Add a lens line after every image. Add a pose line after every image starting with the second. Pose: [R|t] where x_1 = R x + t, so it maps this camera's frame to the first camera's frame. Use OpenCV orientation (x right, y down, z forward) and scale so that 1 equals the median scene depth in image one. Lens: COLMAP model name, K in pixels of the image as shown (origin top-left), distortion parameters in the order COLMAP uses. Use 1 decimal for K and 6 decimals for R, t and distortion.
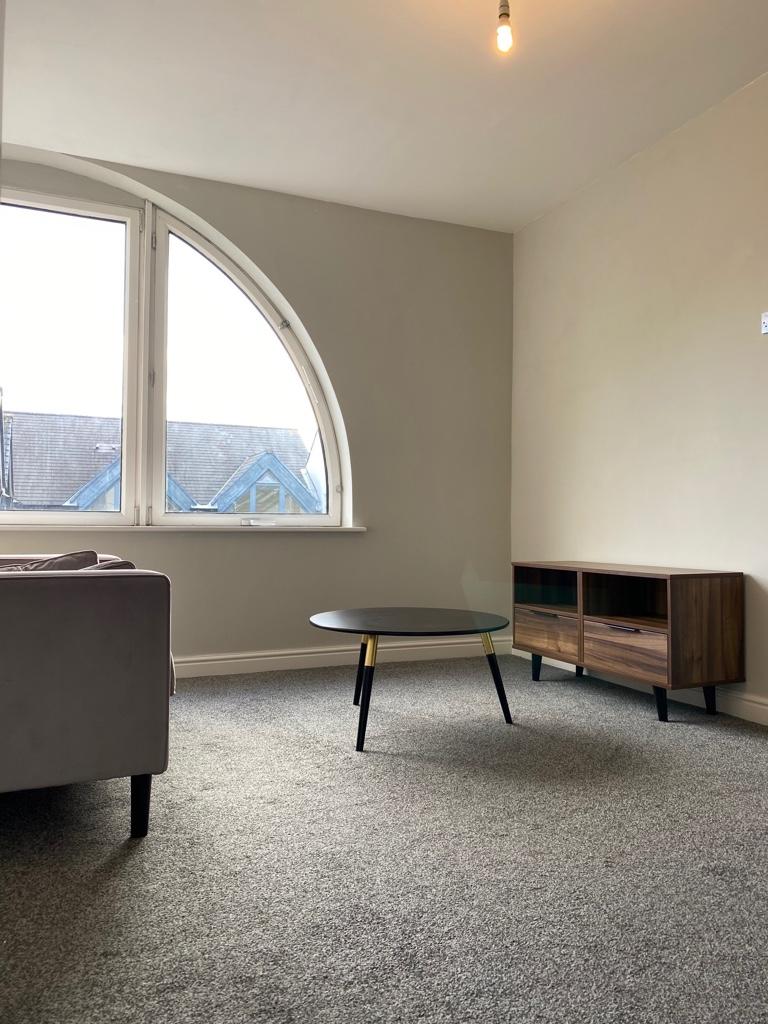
lens RADIAL K [[785.4, 0, 377.0], [0, 785.4, 502.4], [0, 0, 1]] dist [0.032627, -0.035132]
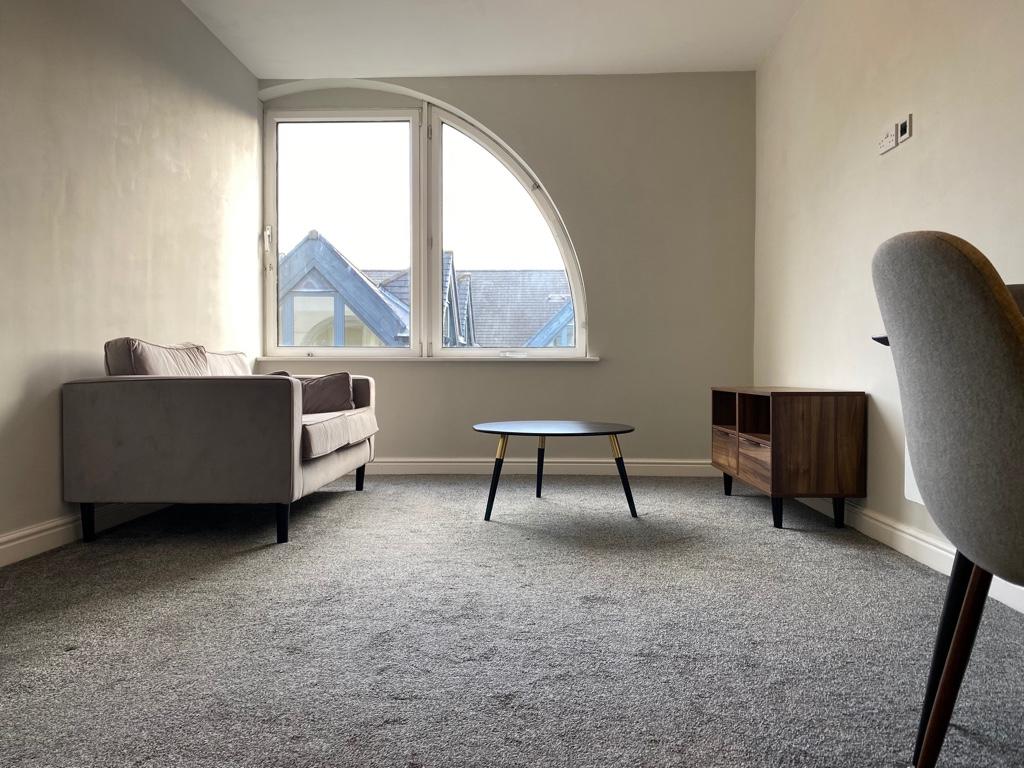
lens RADIAL K [[785.4, 0, 504.4], [0, 785.4, 391.8], [0, 0, 1]] dist [0.032627, -0.035132]
pose [[0.897691, 0.007233, -0.440566, 0.451630], [0.016913, 0.998563, 0.050855, 0.025561], [0.440300, -0.053104, 0.896279, -0.118672]]
